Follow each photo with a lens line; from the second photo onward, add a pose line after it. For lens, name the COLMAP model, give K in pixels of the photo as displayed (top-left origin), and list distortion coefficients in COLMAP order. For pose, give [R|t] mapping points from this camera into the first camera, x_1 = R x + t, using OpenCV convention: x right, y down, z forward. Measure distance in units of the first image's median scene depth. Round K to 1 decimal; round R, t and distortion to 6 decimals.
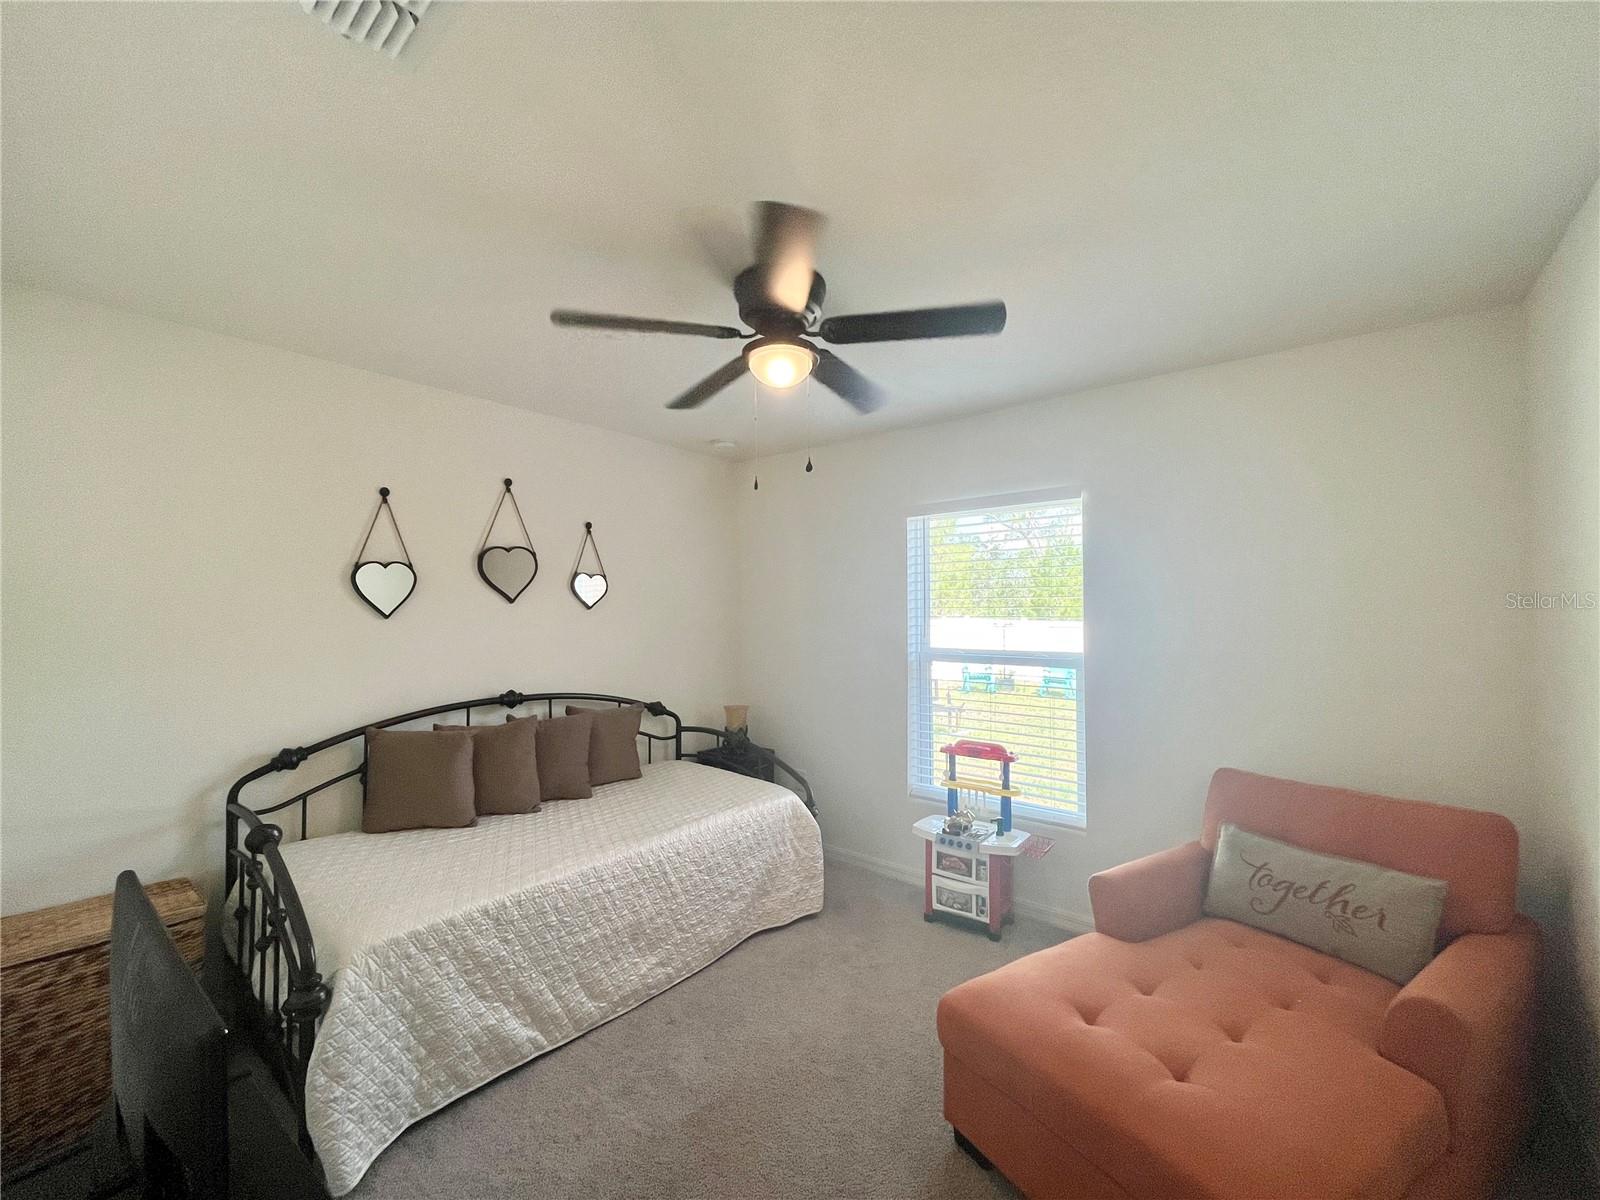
lens RADIAL K [[650.4, 0, 801.4], [0, 650.4, 600.1], [0, 0, 1]] dist [-0.000811, -0.000070]
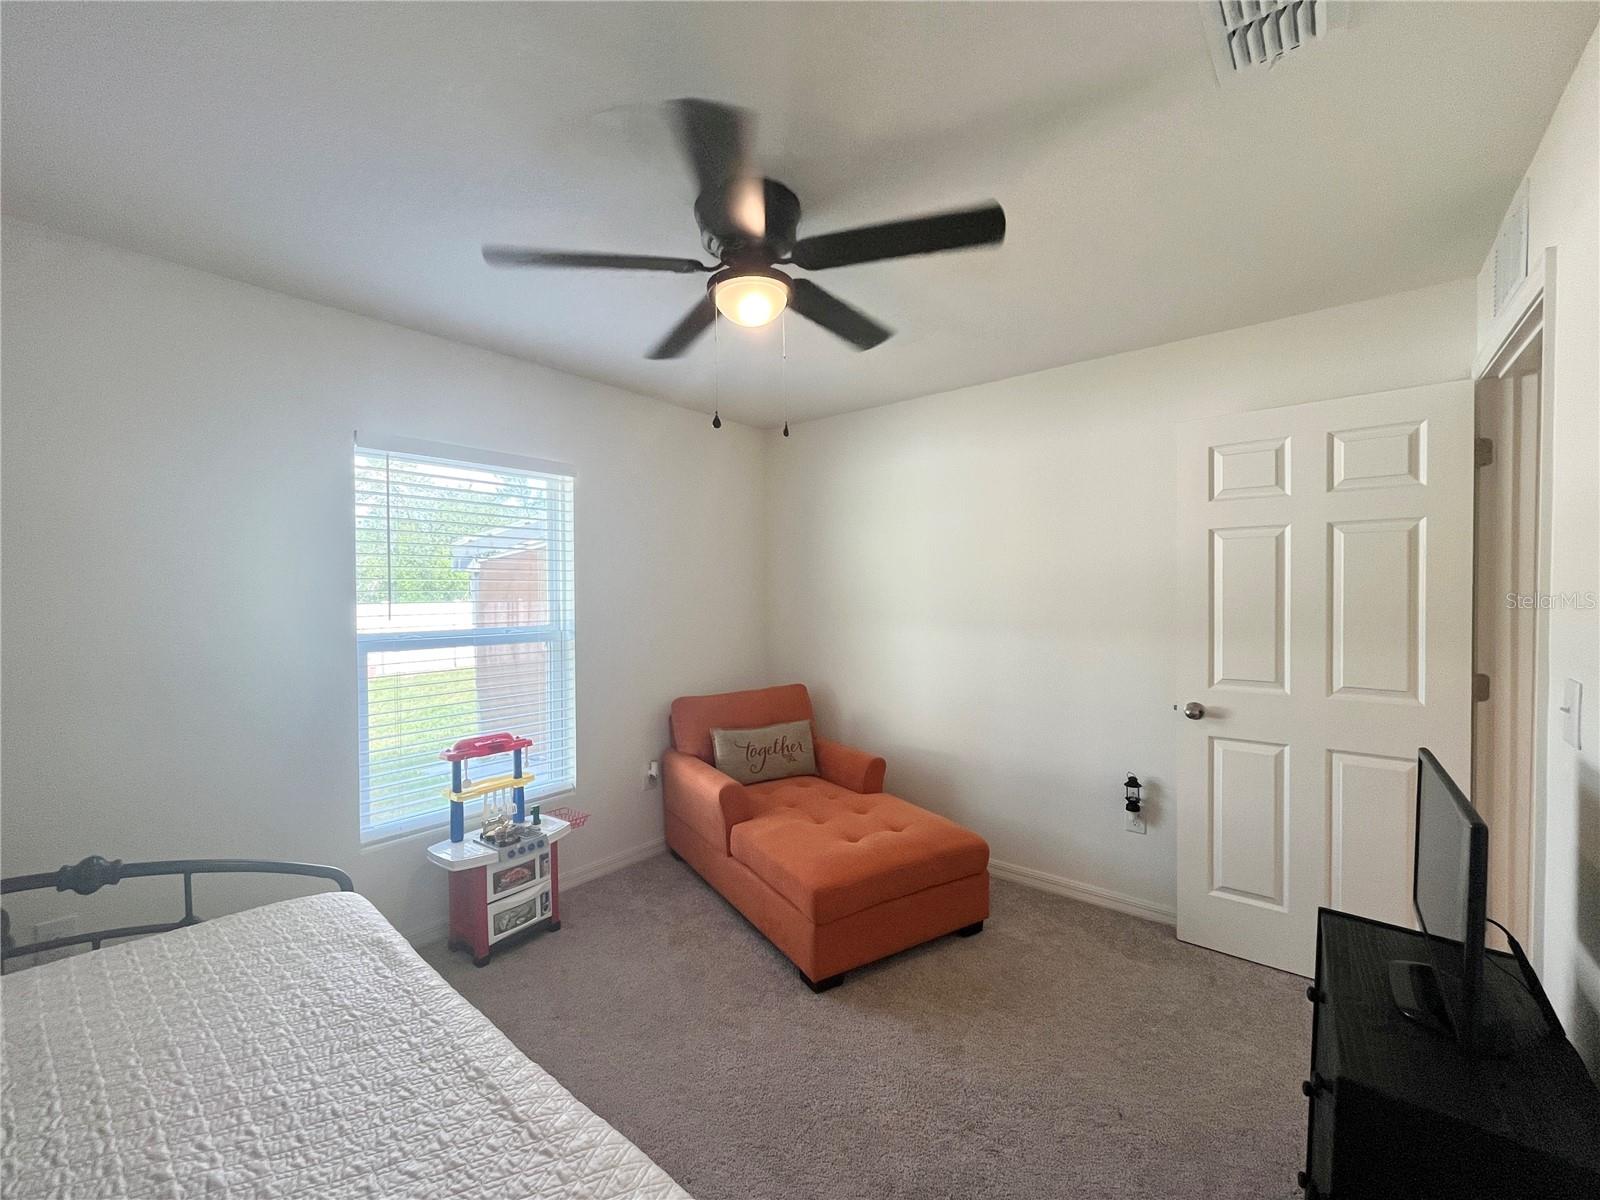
lens RADIAL K [[657.2, 0, 809.4], [0, 657.2, 605.7], [0, 0, 1]] dist [-0.000727, -0.000056]
pose [[-0.026799, -0.017812, 0.999482, -0.648200], [-0.018515, 0.999679, 0.017319, 0.023340], [-0.999469, -0.018041, -0.027120, 0.641645]]
